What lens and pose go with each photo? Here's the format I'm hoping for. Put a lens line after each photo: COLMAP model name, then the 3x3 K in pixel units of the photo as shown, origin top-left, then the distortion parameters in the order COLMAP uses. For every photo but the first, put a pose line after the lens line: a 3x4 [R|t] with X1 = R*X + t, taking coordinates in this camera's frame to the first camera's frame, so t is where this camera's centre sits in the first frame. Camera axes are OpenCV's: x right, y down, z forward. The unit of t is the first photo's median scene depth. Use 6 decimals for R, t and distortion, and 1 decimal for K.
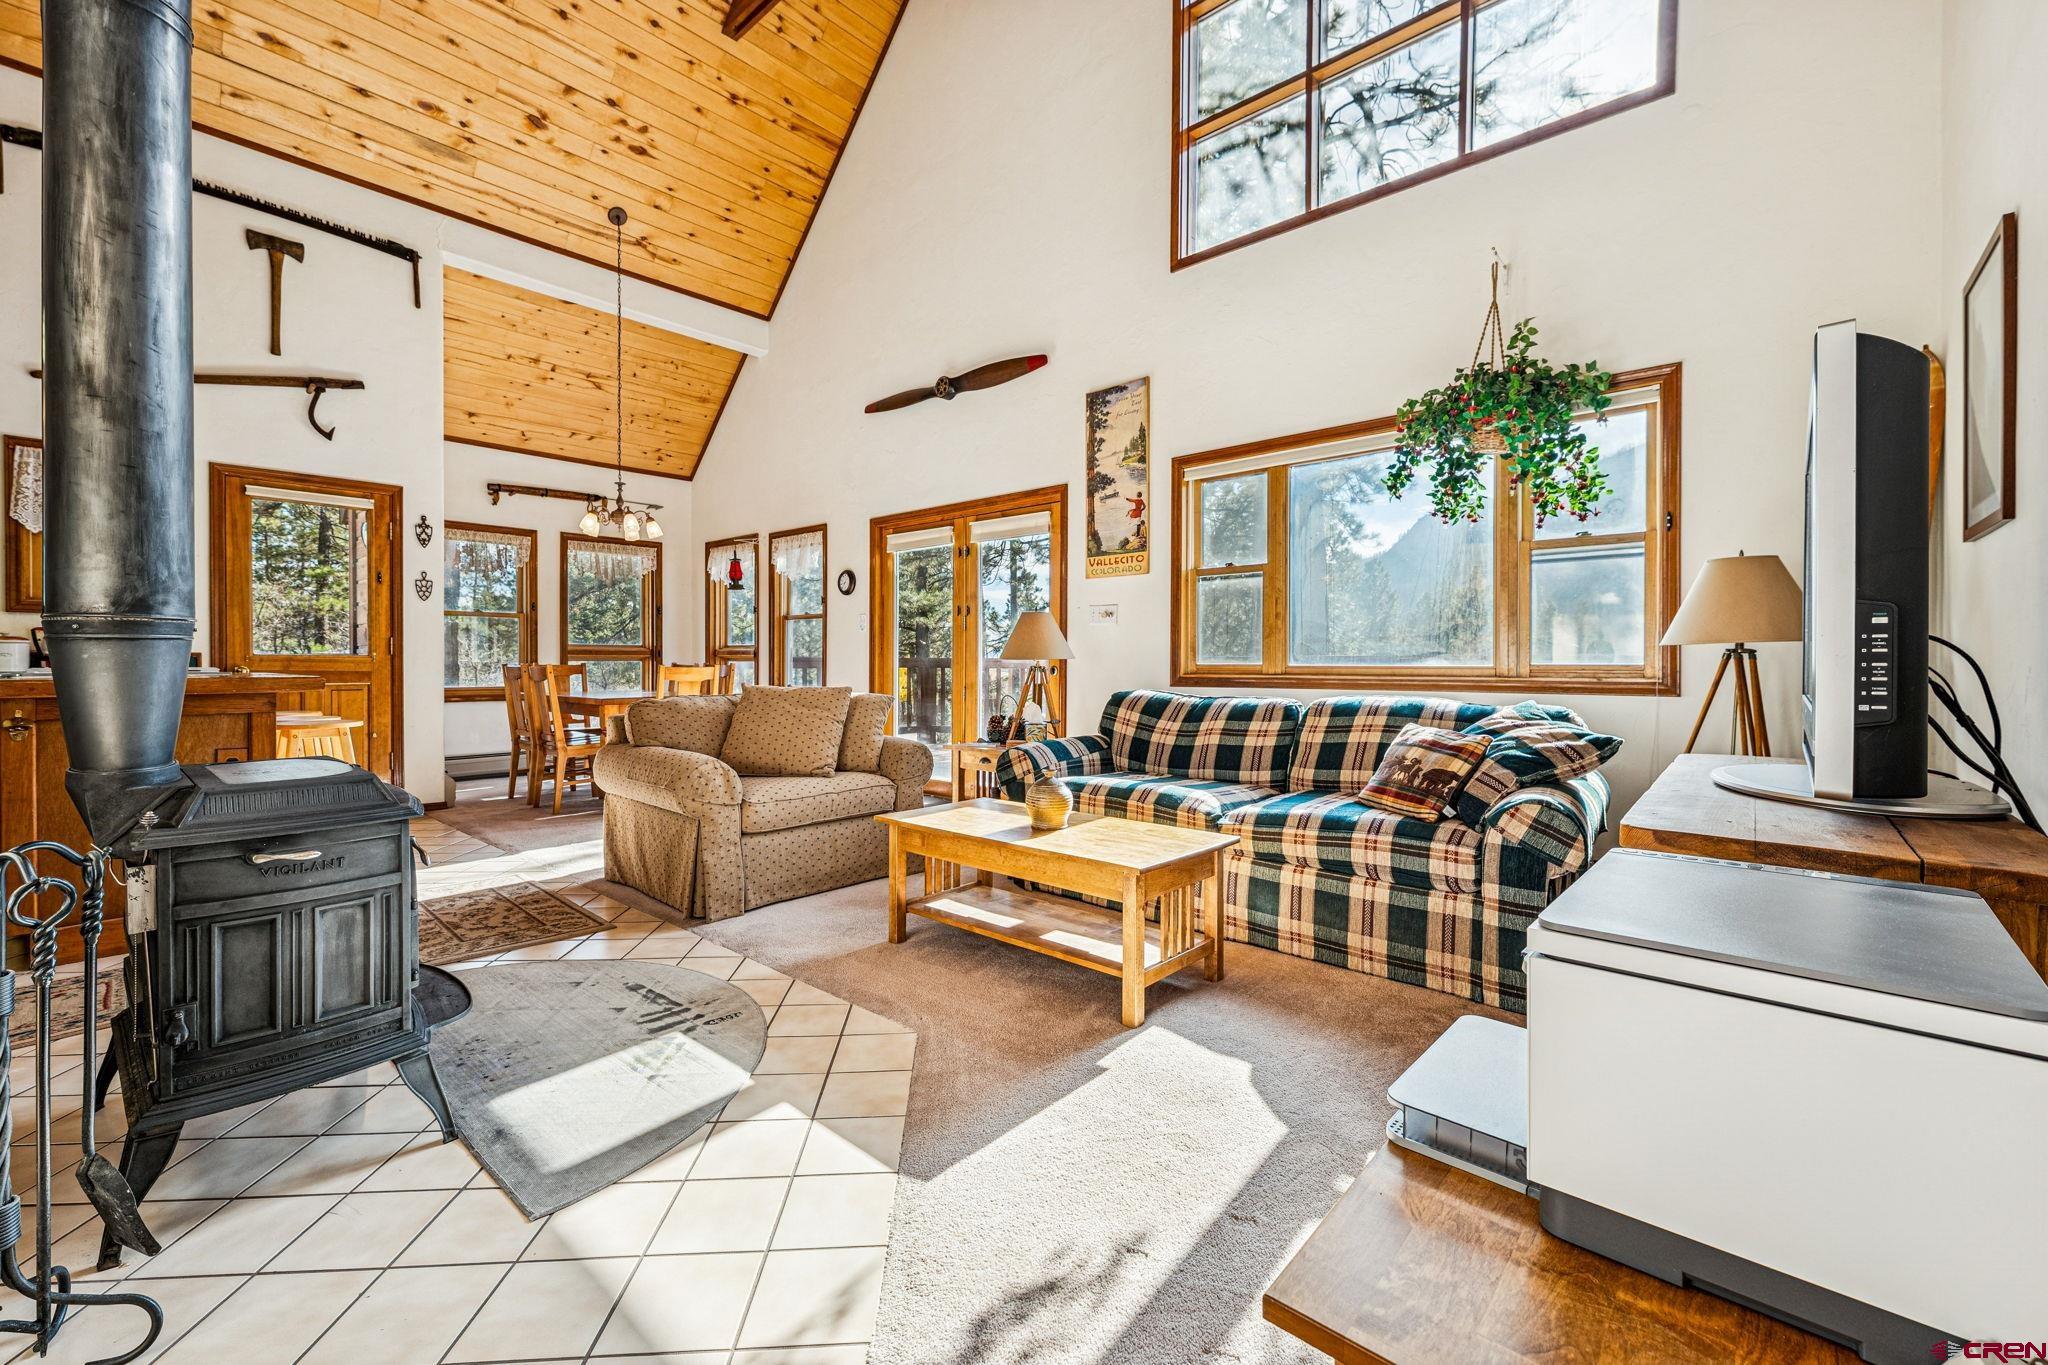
lens RADIAL K [[831.1, 0, 1023.2], [0, 831.1, 671.3], [0, 0, 1]] dist [-0.005658, 0.000378]
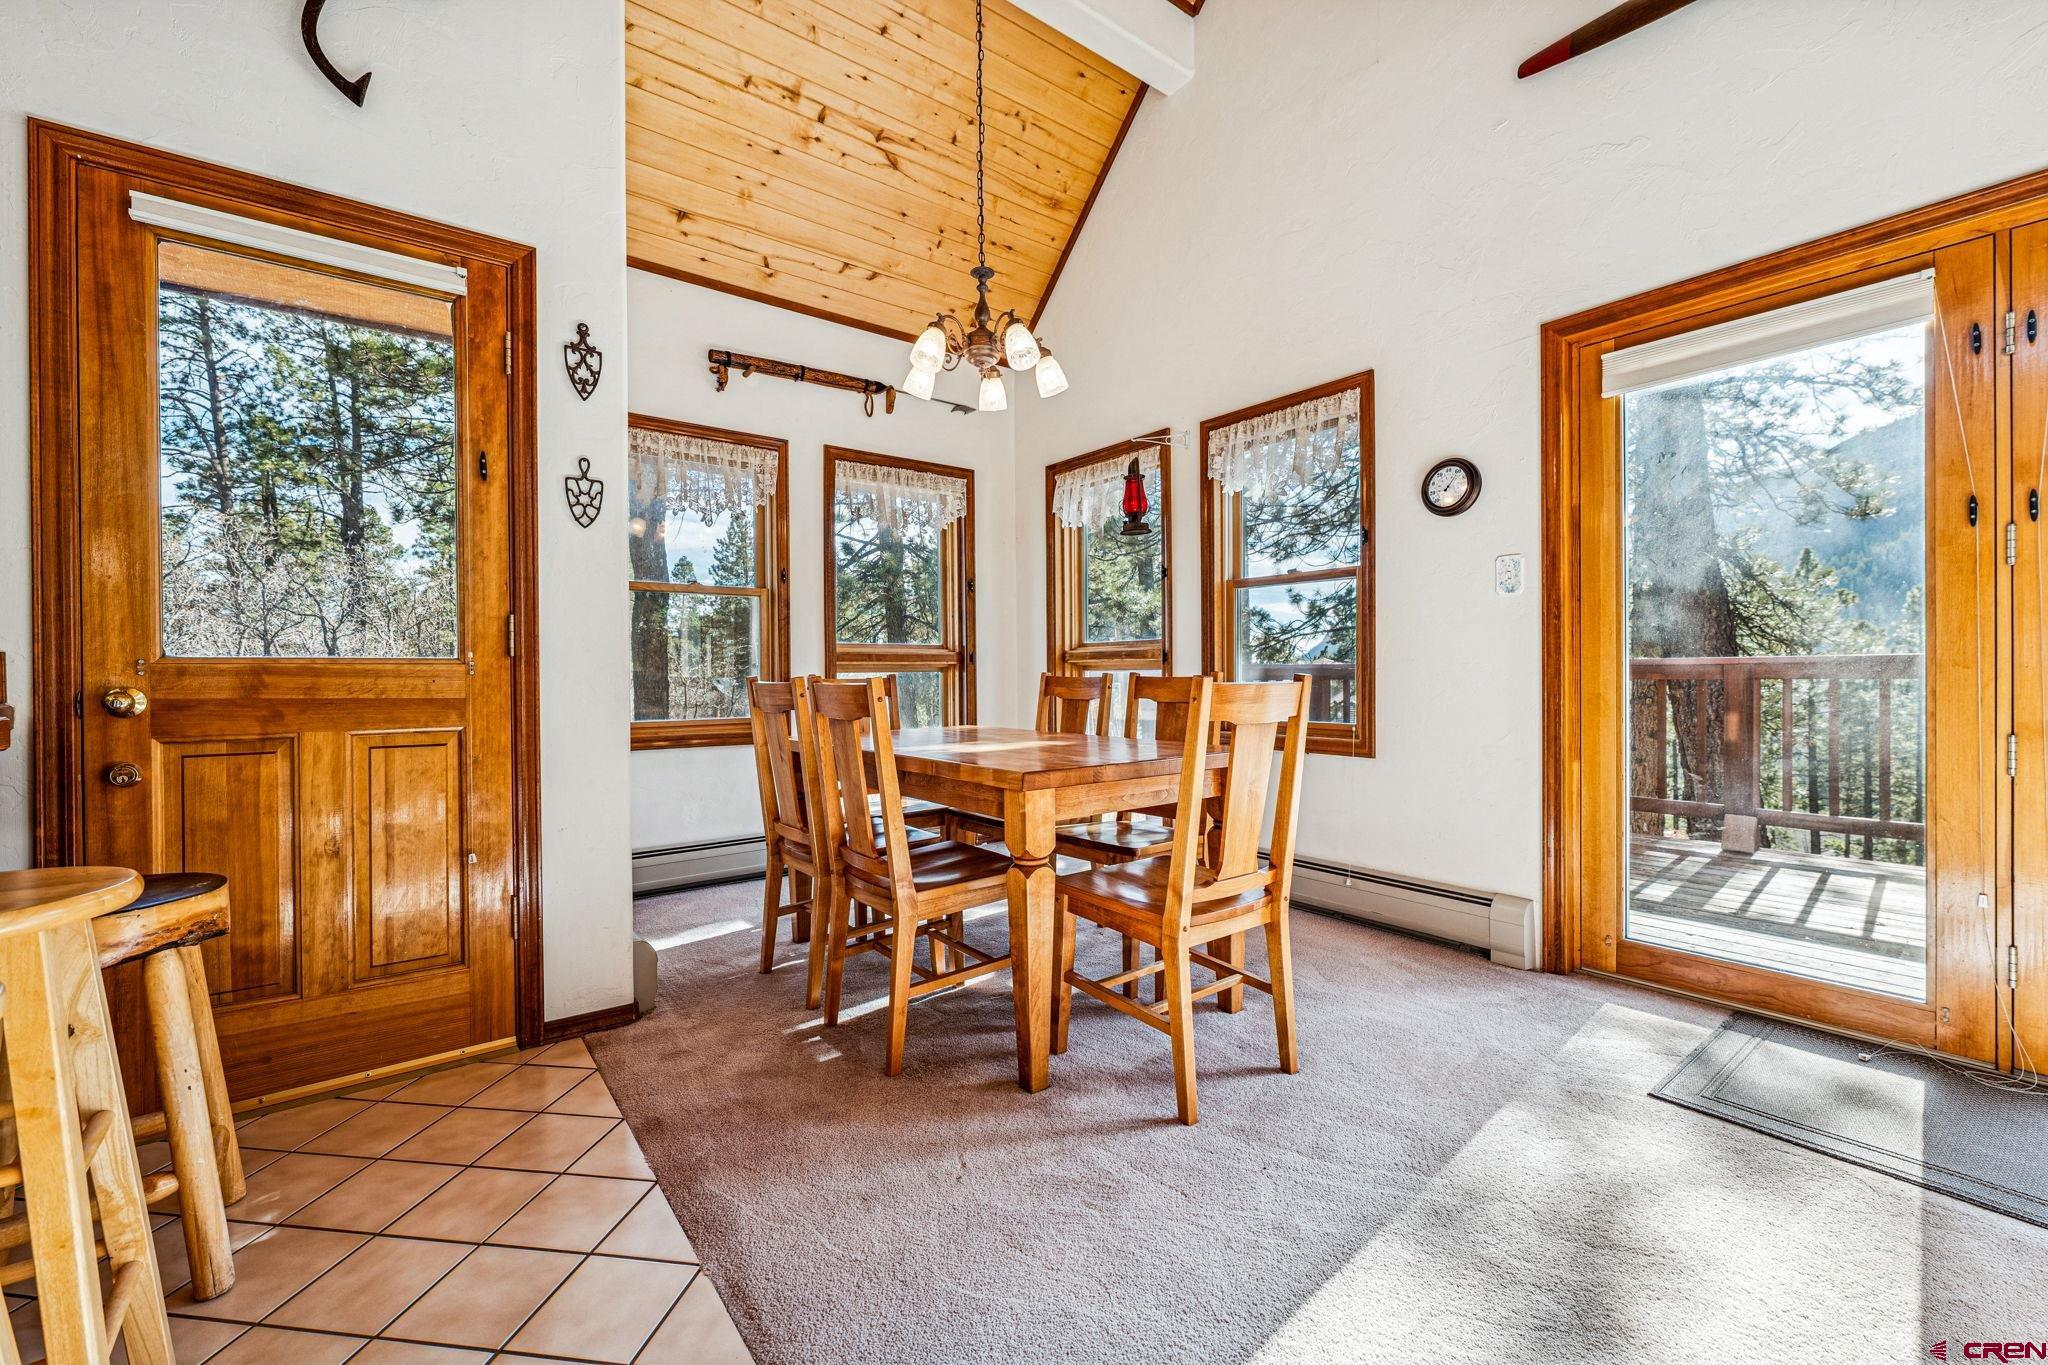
lens RADIAL K [[831.1, 0, 1017.3], [0, 831.1, 682.4], [0, 0, 1]] dist [-0.005658, 0.000378]
pose [[0.979812, -0.007341, -0.199784, -0.397989], [0.007141, 0.999973, -0.001723, -0.004216], [0.199792, 0.000262, 0.979838, 0.591643]]
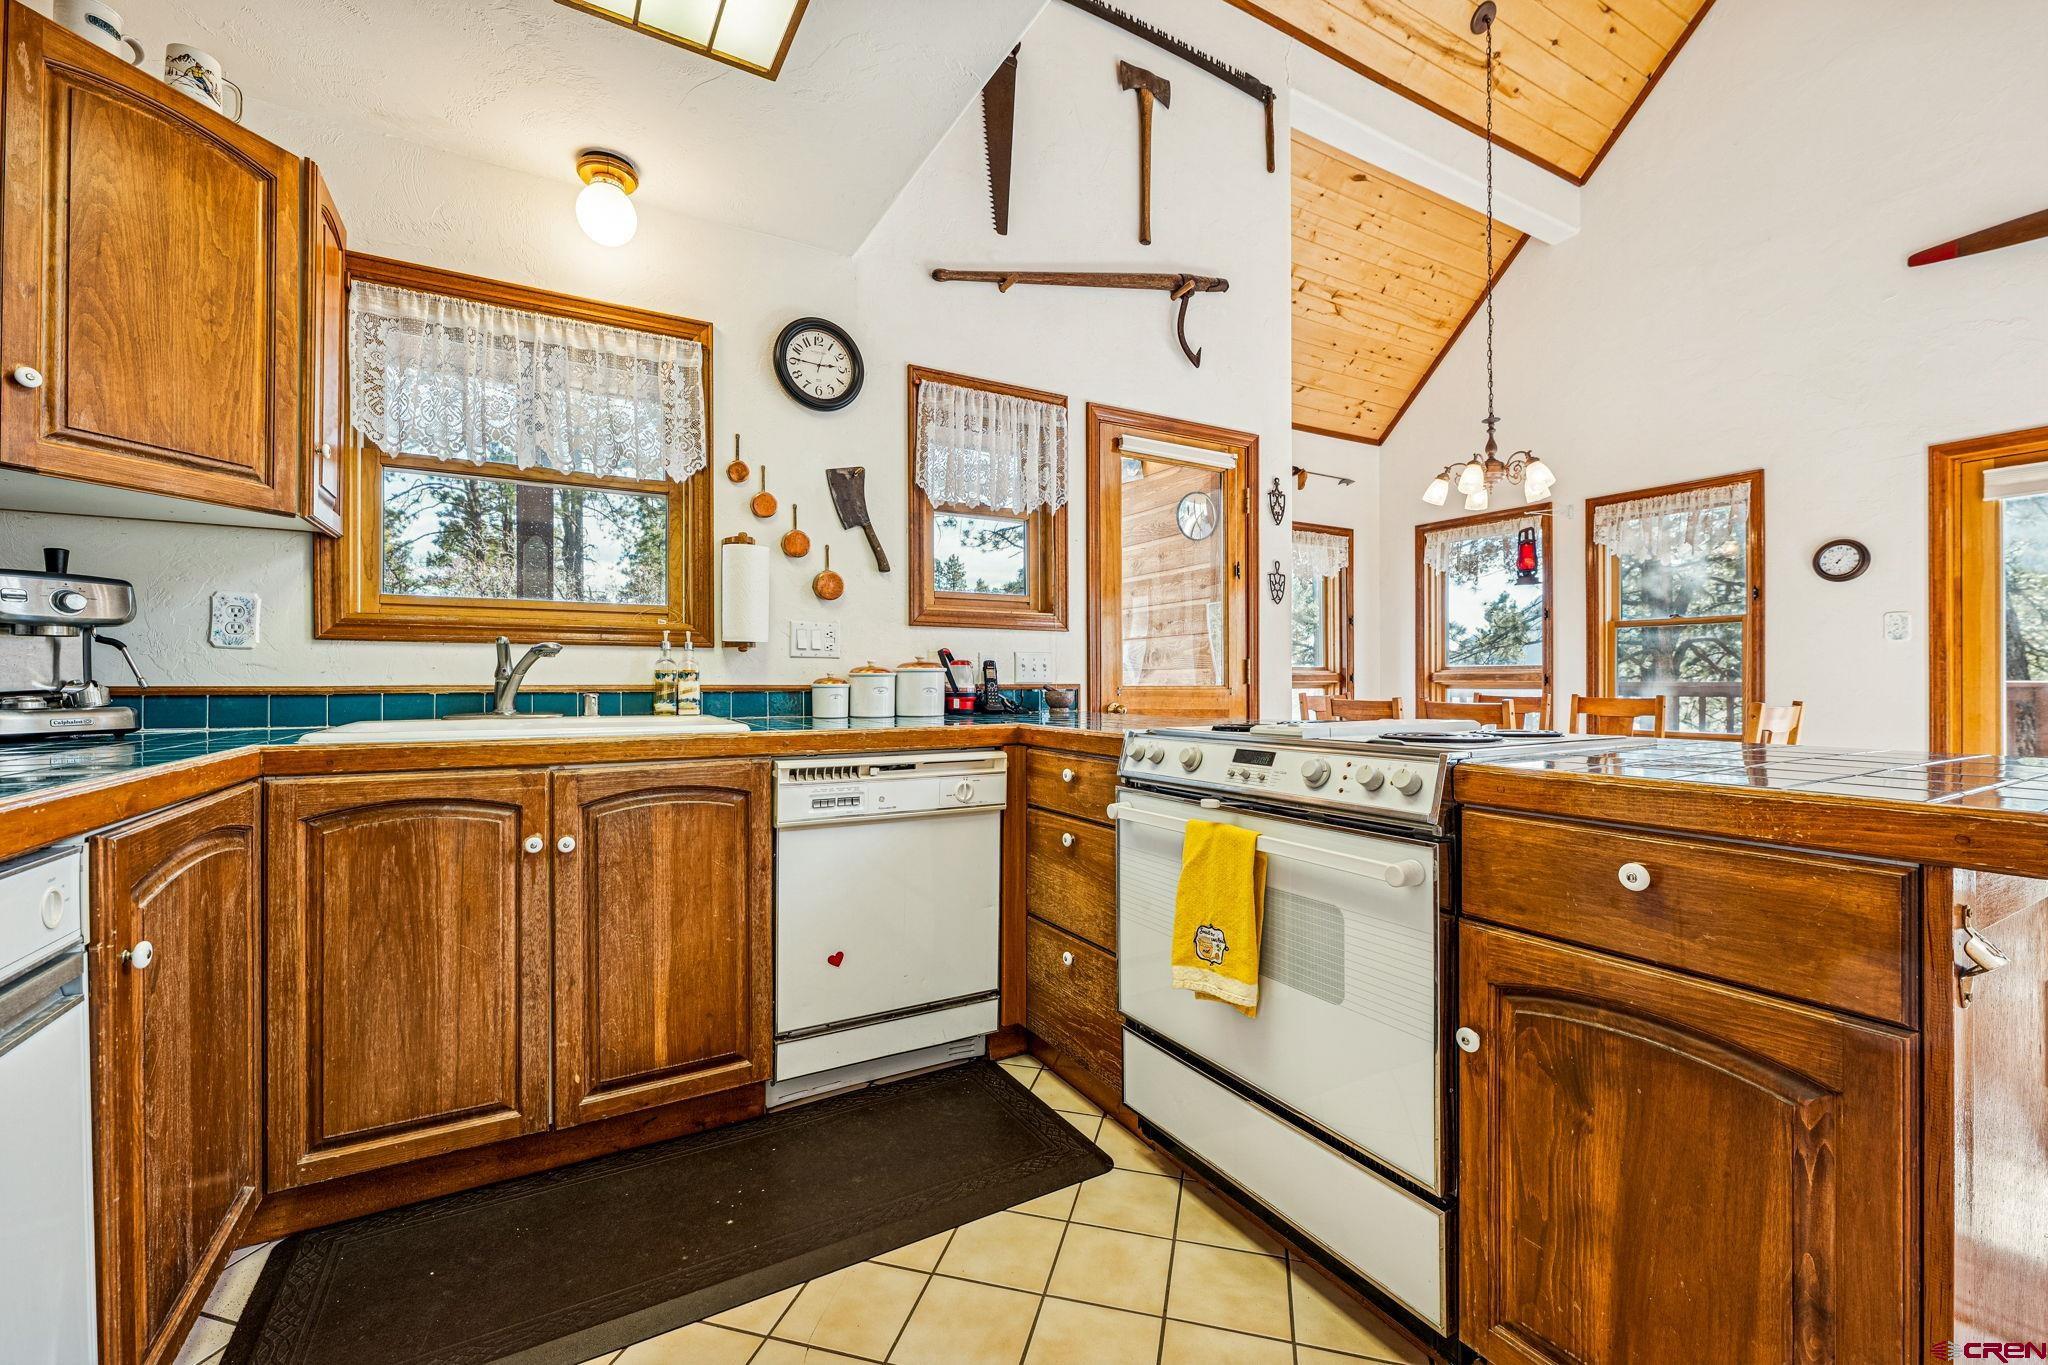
lens RADIAL K [[831.1, 0, 1017.8], [0, 831.1, 677.5], [0, 0, 1]] dist [-0.005658, 0.000378]
pose [[0.944332, -0.003530, -0.328974, -0.654869], [-0.001166, 0.999900, -0.014078, -0.015150], [0.328991, 0.013678, 0.944234, 0.276575]]
